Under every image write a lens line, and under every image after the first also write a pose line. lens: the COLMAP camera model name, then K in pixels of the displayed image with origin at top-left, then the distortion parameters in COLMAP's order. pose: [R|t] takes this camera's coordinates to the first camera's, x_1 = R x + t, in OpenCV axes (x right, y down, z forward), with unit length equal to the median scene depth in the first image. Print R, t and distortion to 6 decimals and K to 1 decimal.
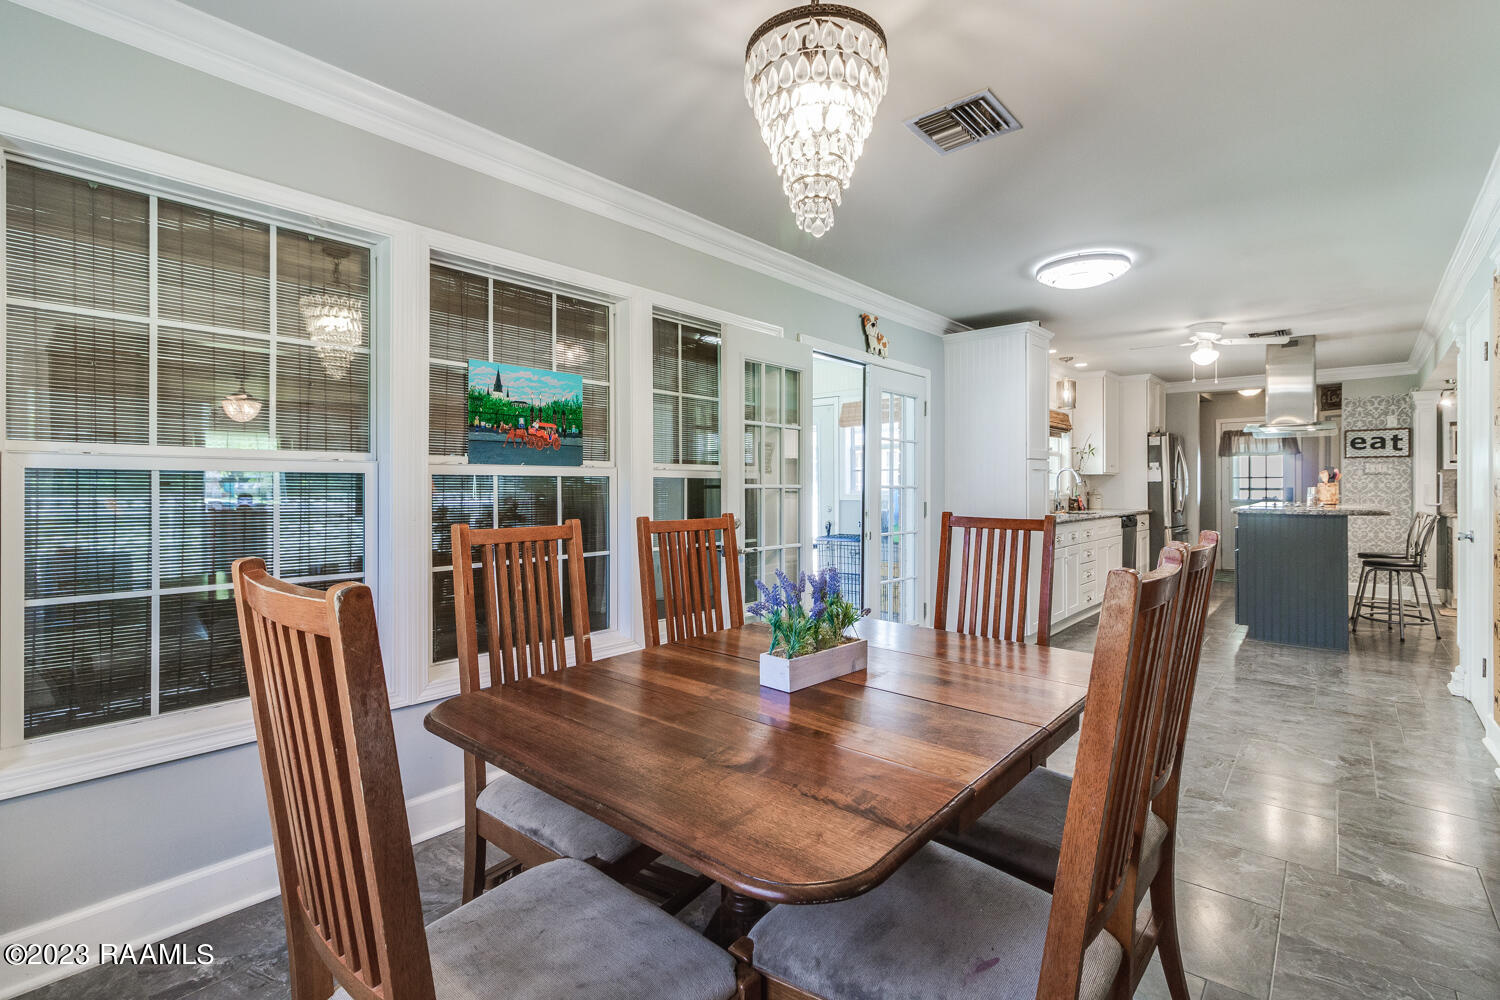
lens RADIAL K [[700.6, 0, 746.9], [0, 700.6, 495.3], [0, 0, 1]] dist [0.001203, 0.001015]
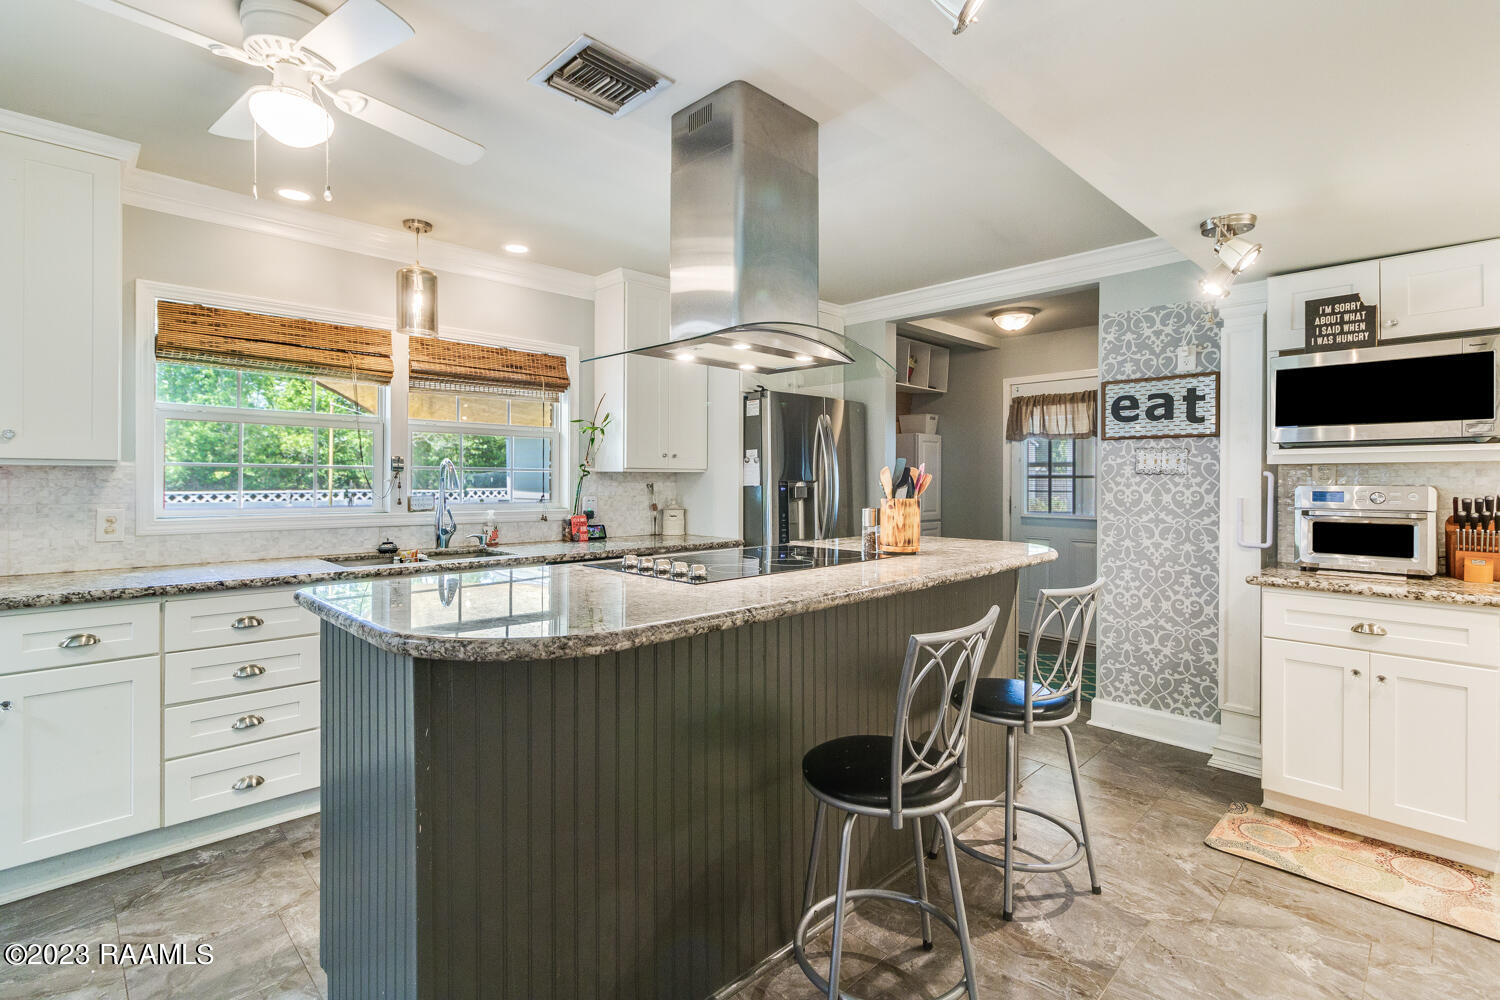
lens RADIAL K [[700.6, 0, 749.0], [0, 700.6, 489.2], [0, 0, 1]] dist [0.001203, 0.001015]
pose [[0.996121, 0.005219, -0.087835, 0.668035], [-0.004957, 0.999983, 0.003202, -0.020213], [0.087851, -0.002754, 0.996130, 0.512917]]
